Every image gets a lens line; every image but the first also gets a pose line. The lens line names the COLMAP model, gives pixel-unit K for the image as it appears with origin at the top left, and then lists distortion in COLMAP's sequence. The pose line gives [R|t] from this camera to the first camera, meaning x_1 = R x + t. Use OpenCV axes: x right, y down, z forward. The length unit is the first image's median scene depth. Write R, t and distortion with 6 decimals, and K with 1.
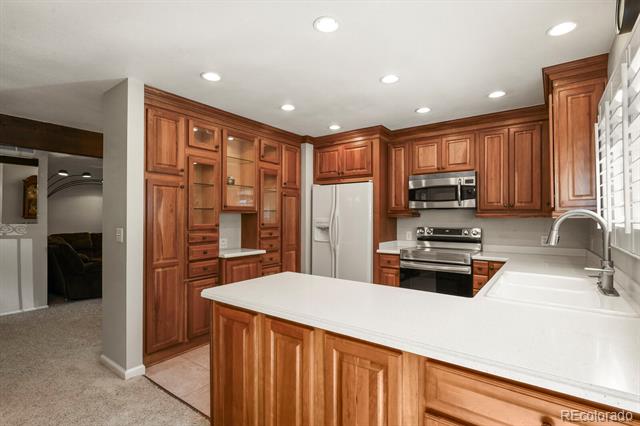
lens RADIAL K [[307.7, 0, 321.4], [0, 307.7, 215.5], [0, 0, 1]] dist [0.001756, -0.003167]
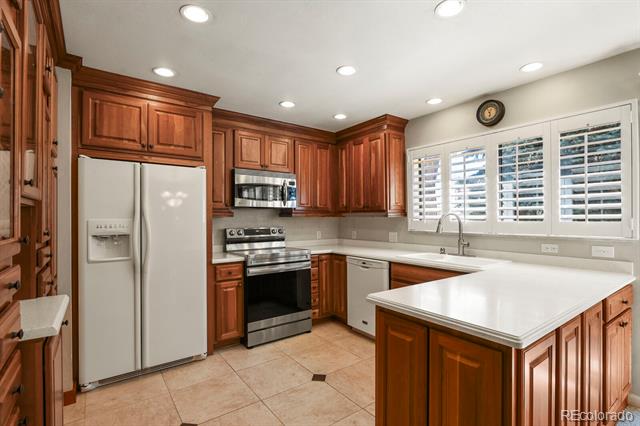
lens RADIAL K [[307.7, 0, 323.1], [0, 307.7, 215.7], [0, 0, 1]] dist [0.001756, -0.003167]
pose [[0.293849, 0.003228, 0.955847, -0.457310], [0.000337, 0.999994, -0.003481, 0.005249], [-0.955852, 0.001345, 0.293846, 0.516693]]
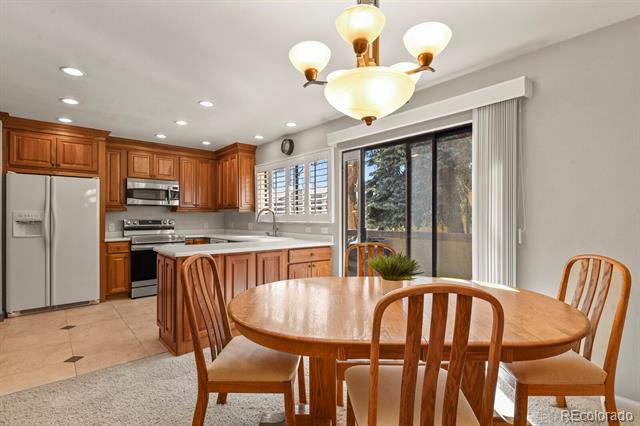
lens RADIAL K [[307.7, 0, 319.7], [0, 307.7, 215.1], [0, 0, 1]] dist [0.001756, -0.003167]
pose [[0.208355, 0.005511, 0.978038, -0.763416], [-0.003091, 0.999983, -0.004977, 0.024592], [-0.978048, -0.001986, 0.208369, -0.014392]]
